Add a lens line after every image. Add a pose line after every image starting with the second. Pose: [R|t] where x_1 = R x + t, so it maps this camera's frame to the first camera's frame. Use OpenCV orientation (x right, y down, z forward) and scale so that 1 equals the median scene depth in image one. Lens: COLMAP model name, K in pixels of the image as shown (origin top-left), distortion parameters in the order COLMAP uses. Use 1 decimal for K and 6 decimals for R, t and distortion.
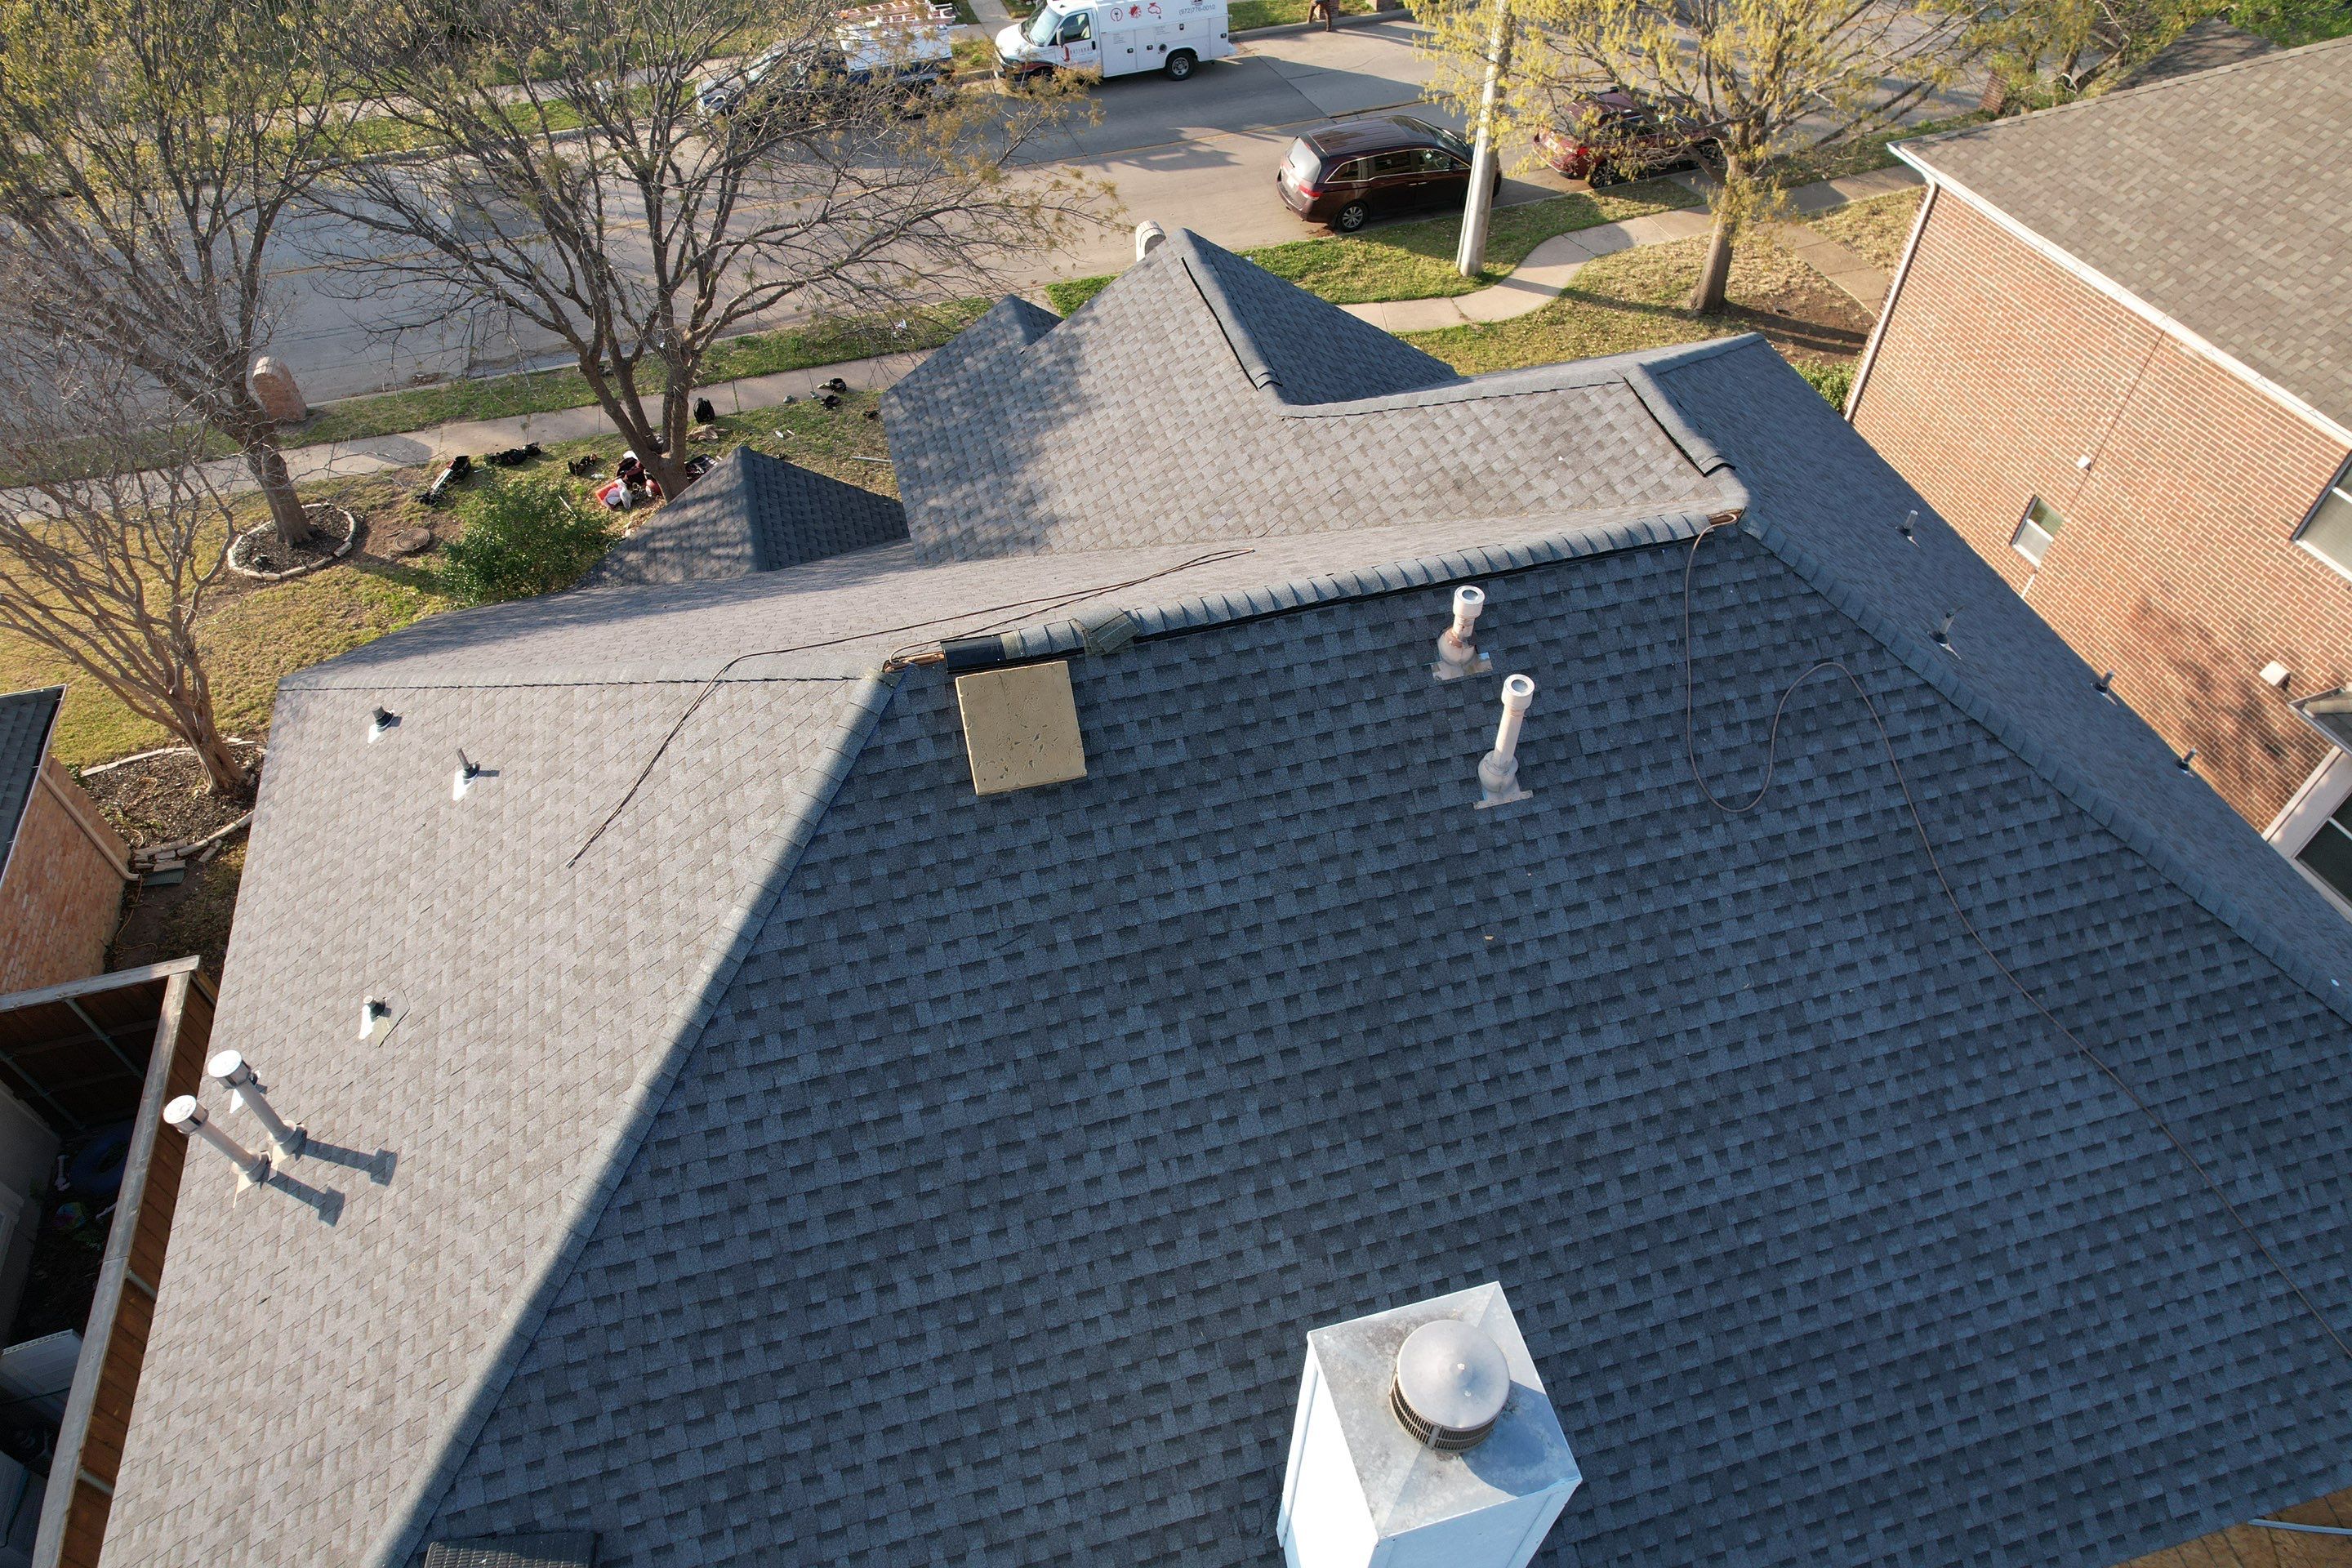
lens RADIAL K [[1491.6, 0, 1171.6], [0, 1491.6, 787.2], [0, 0, 1]] dist [-0.076664, 0.065699]
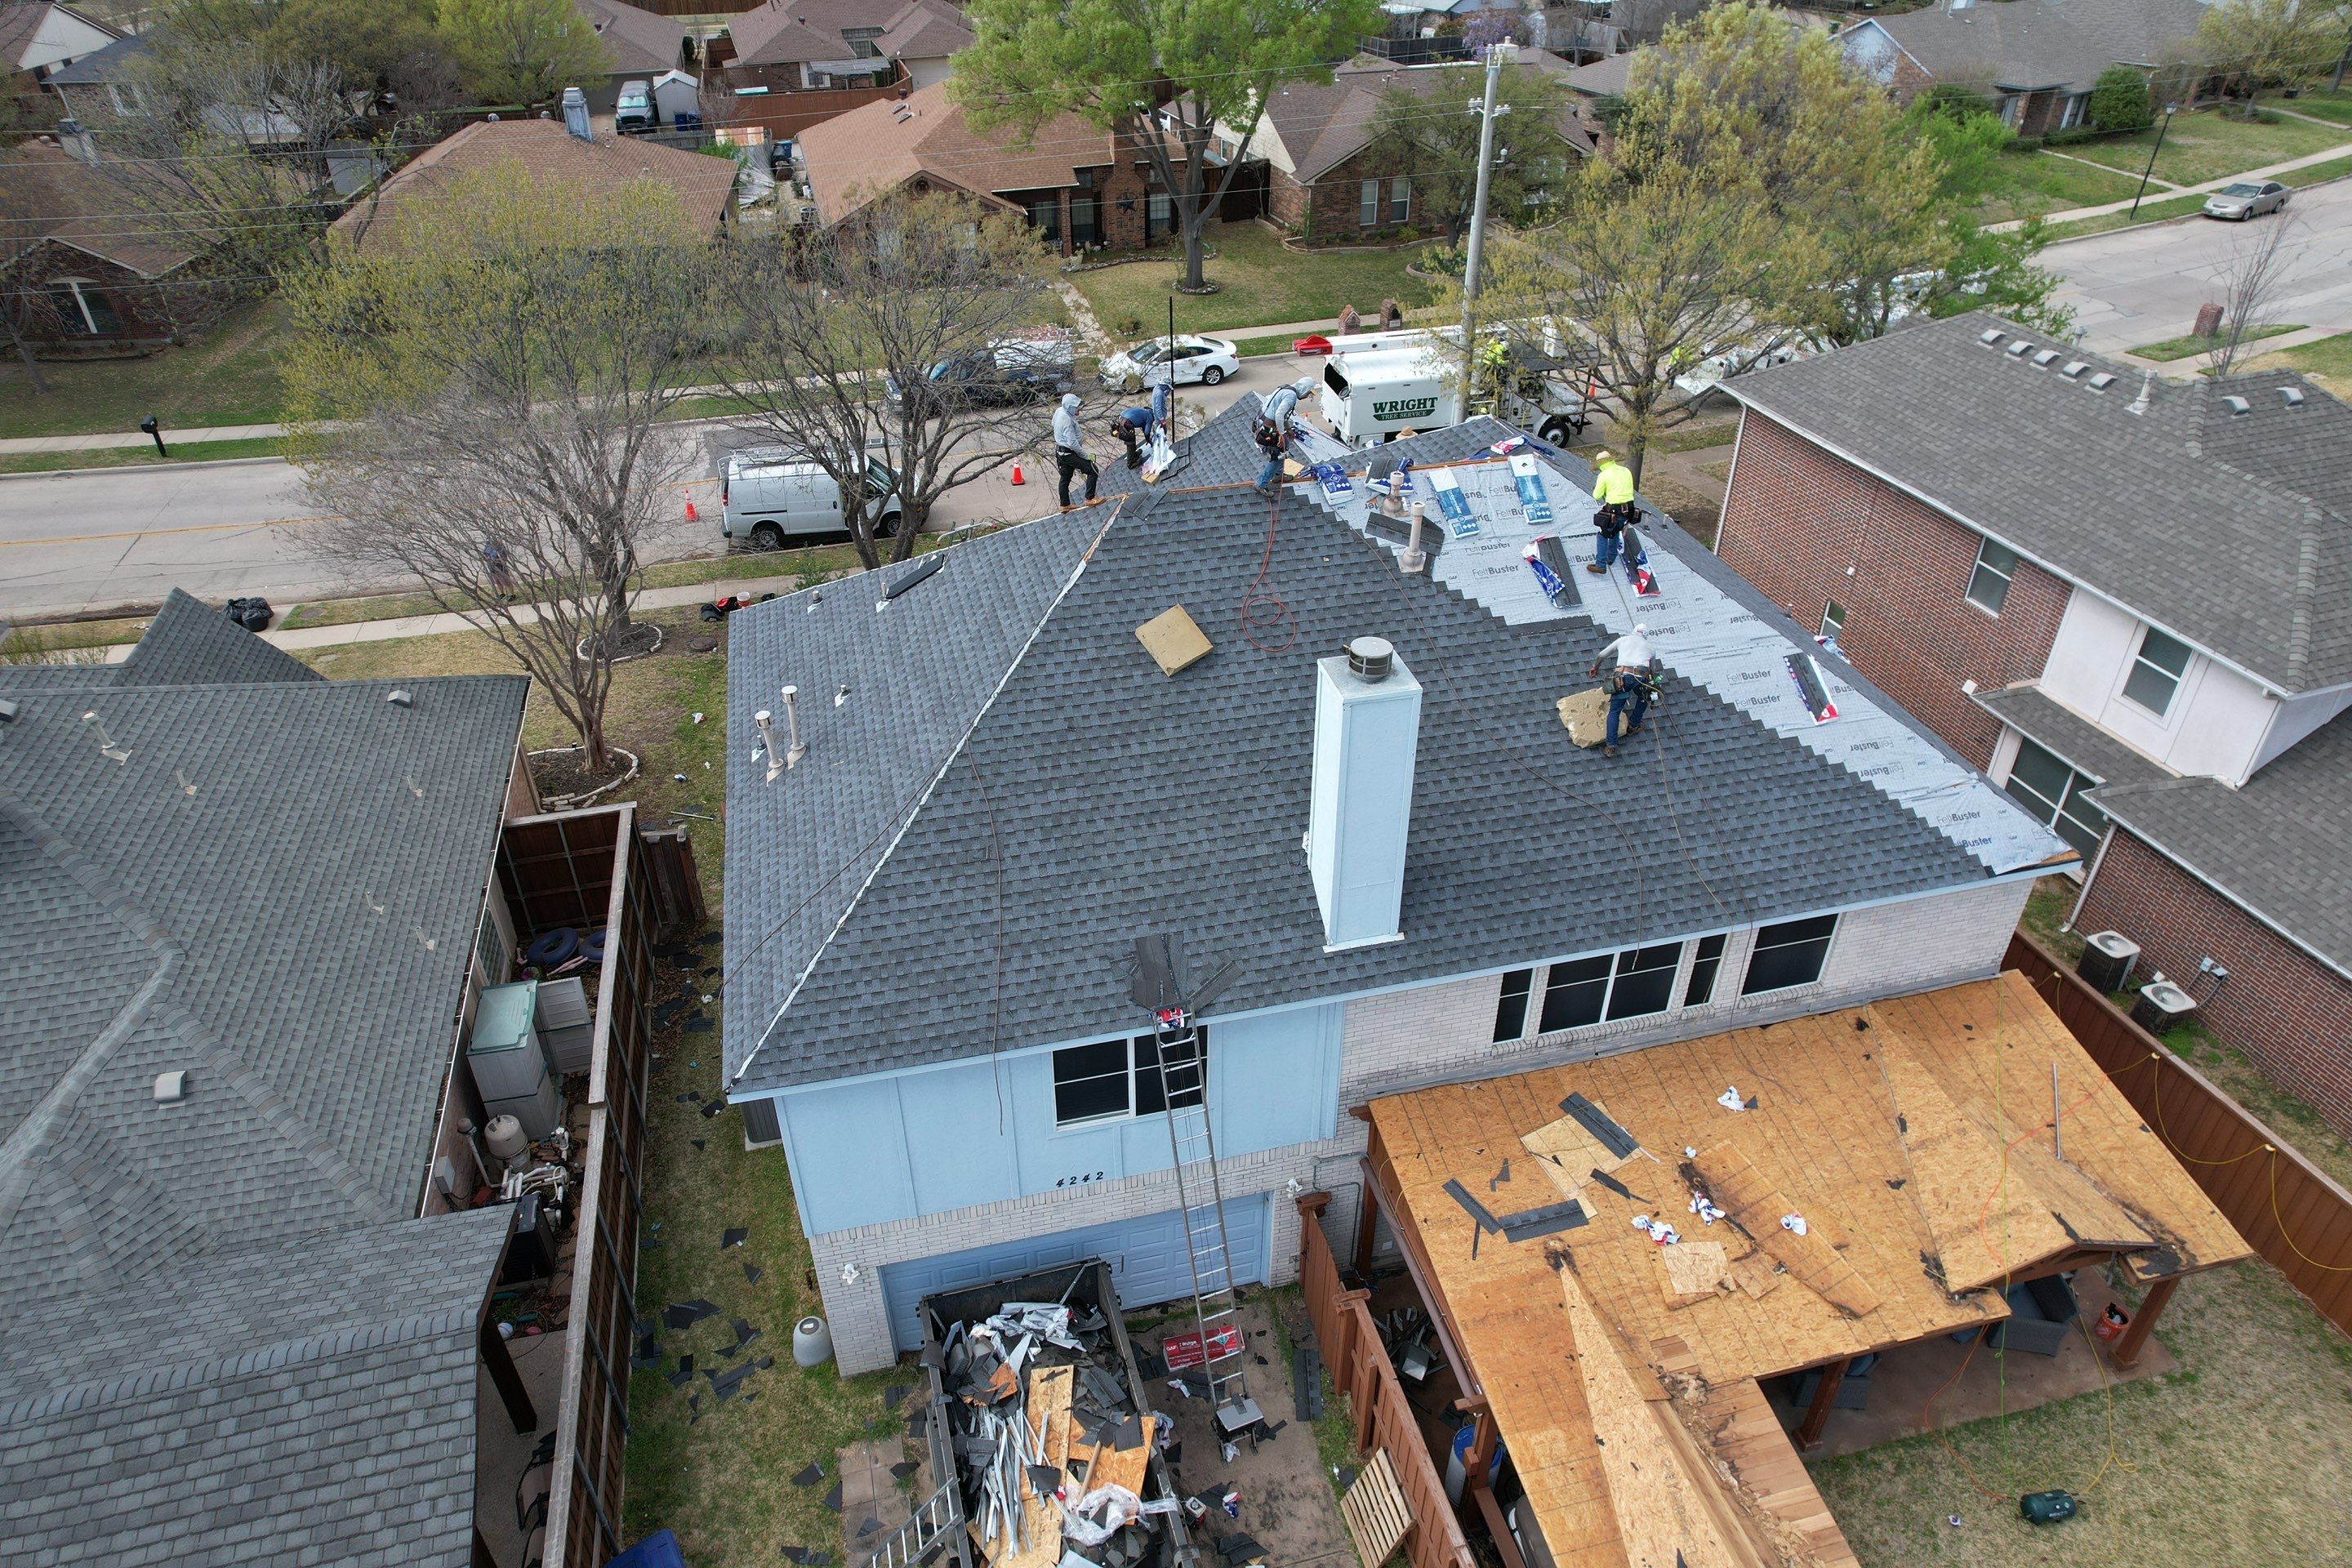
lens RADIAL K [[1491.6, 0, 1169.0], [0, 1491.6, 777.5], [0, 0, 1]] dist [-0.076664, 0.065699]
pose [[0.999469, 0.012232, -0.030200, -0.056220], [-0.018975, 0.971984, -0.234281, 0.791809], [0.026488, 0.234729, 0.971700, -0.978546]]
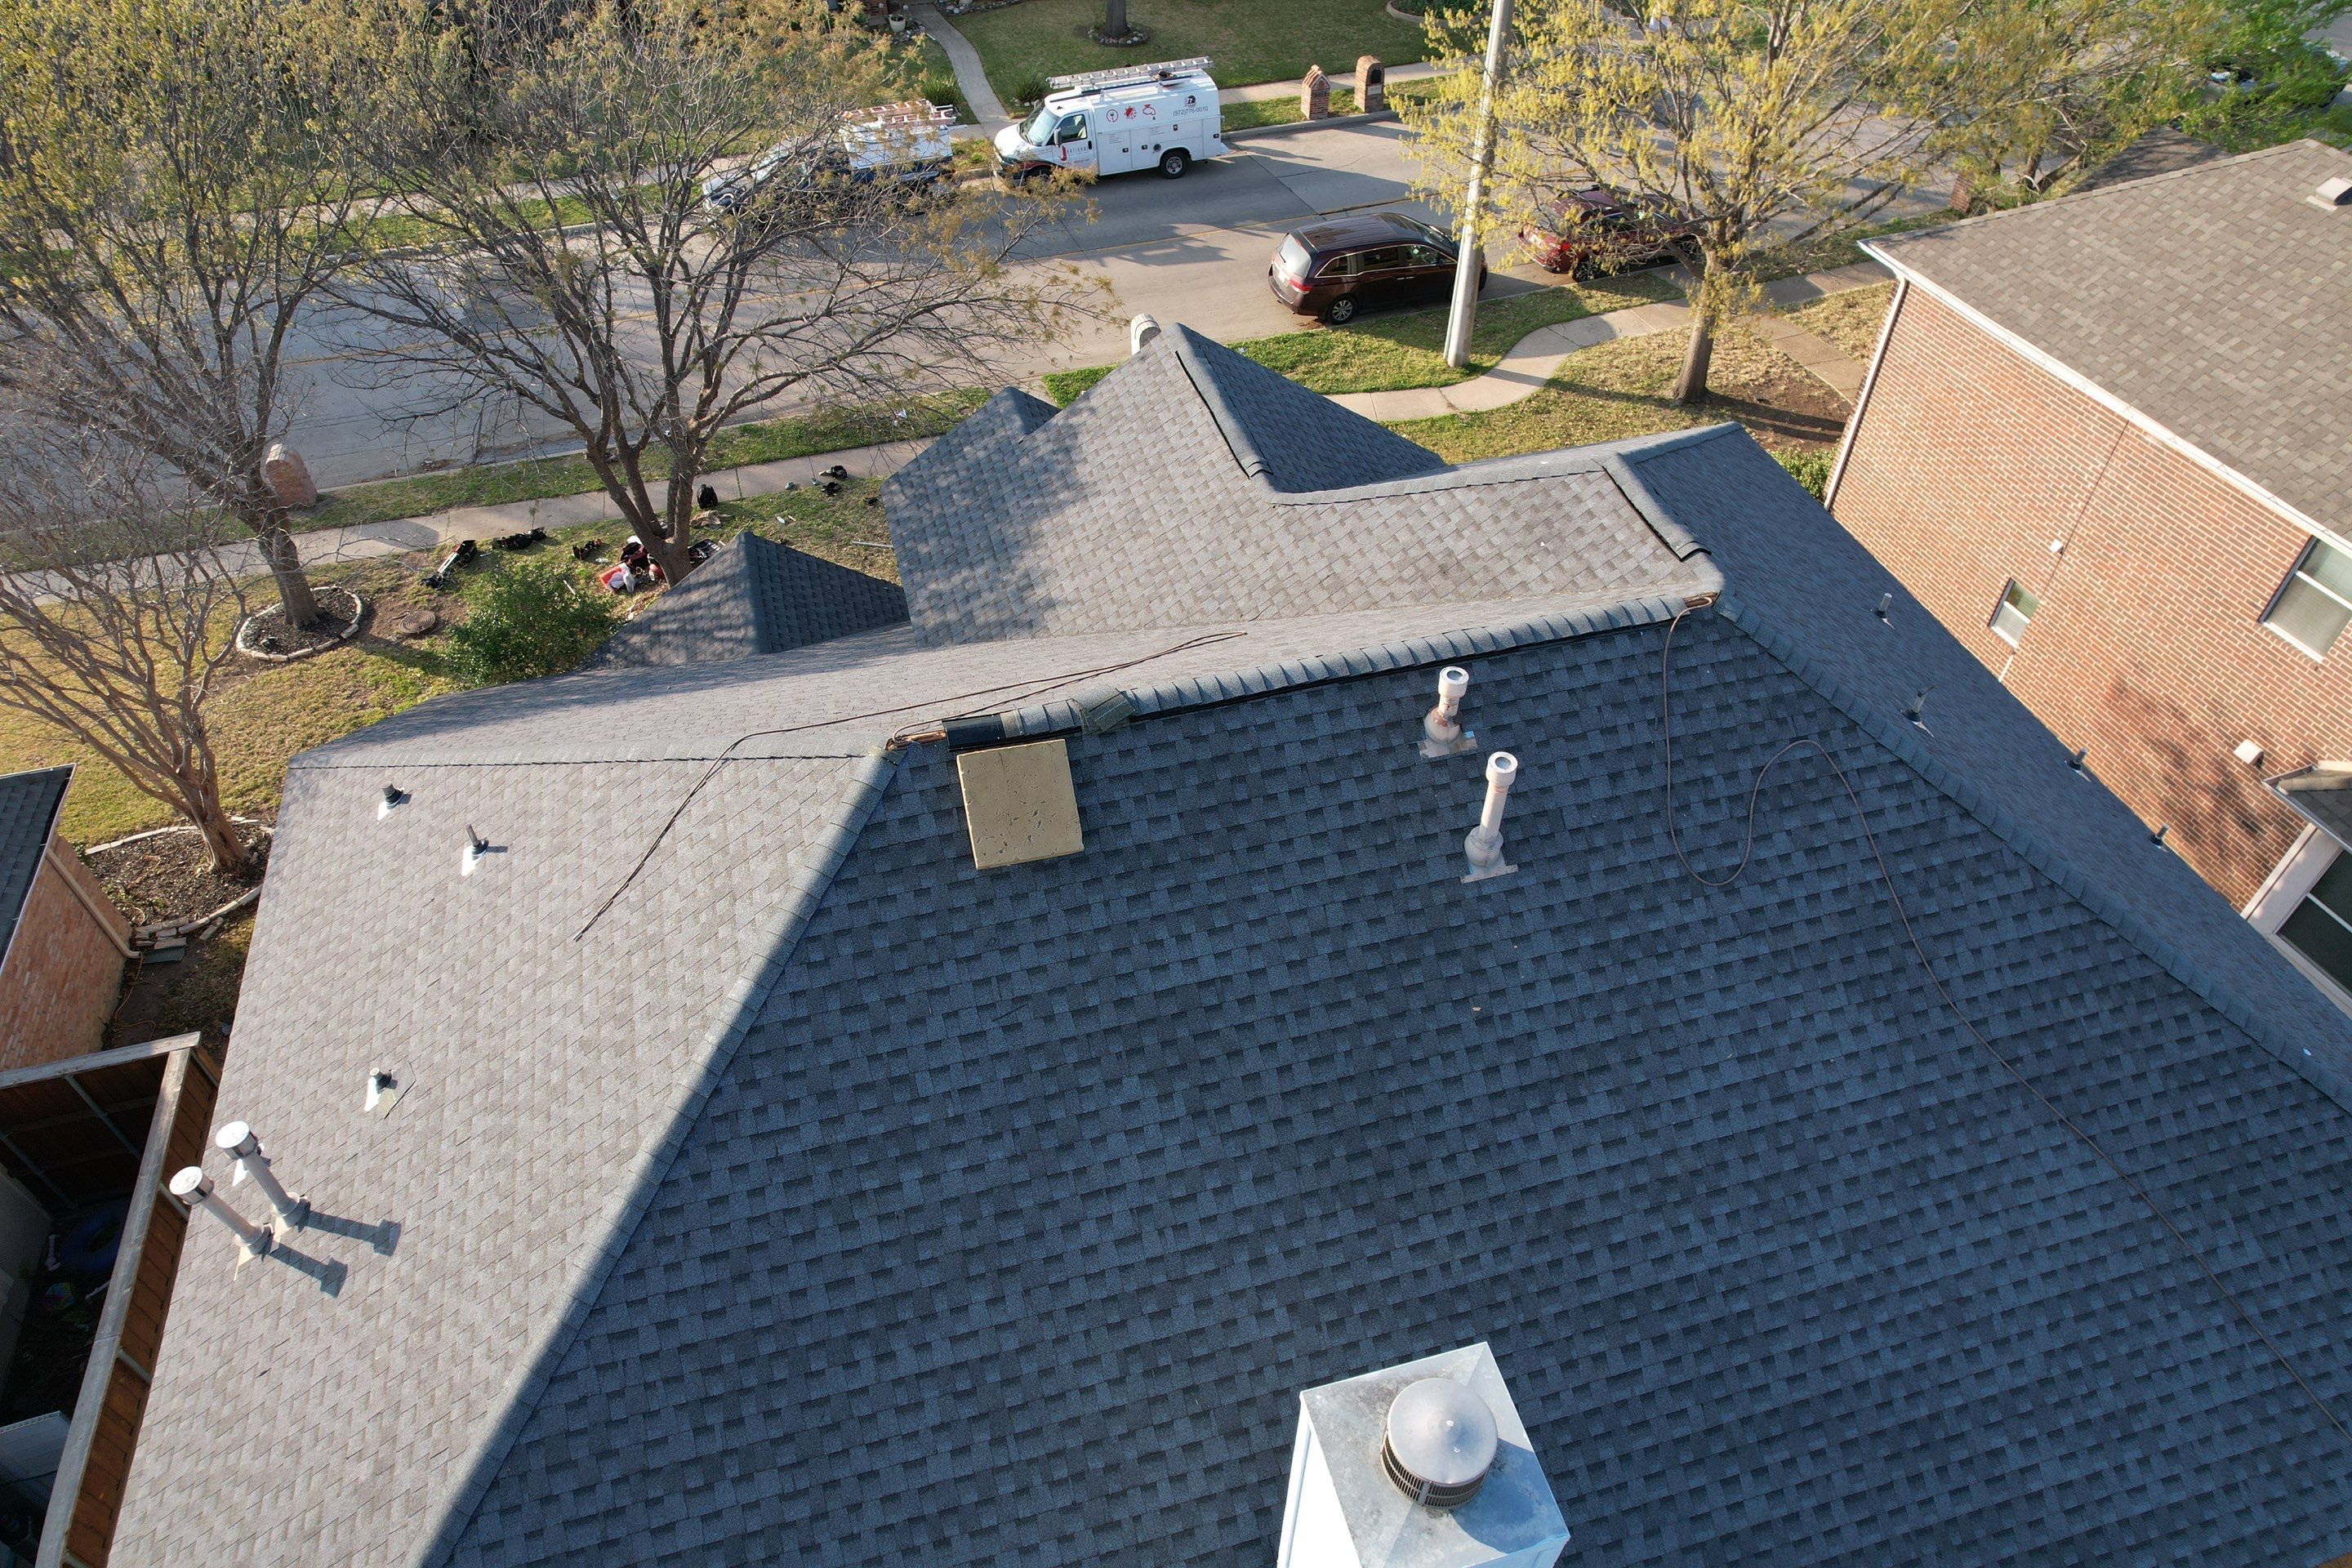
lens RADIAL K [[1491.6, 0, 1171.0], [0, 1491.6, 788.4], [0, 0, 1]] dist [-0.076664, 0.065699]
pose [[0.999994, -0.000526, 0.003404, -0.000418], [0.000710, 0.998520, -0.054387, 0.005073], [-0.003371, 0.054389, 0.998514, -0.027649]]
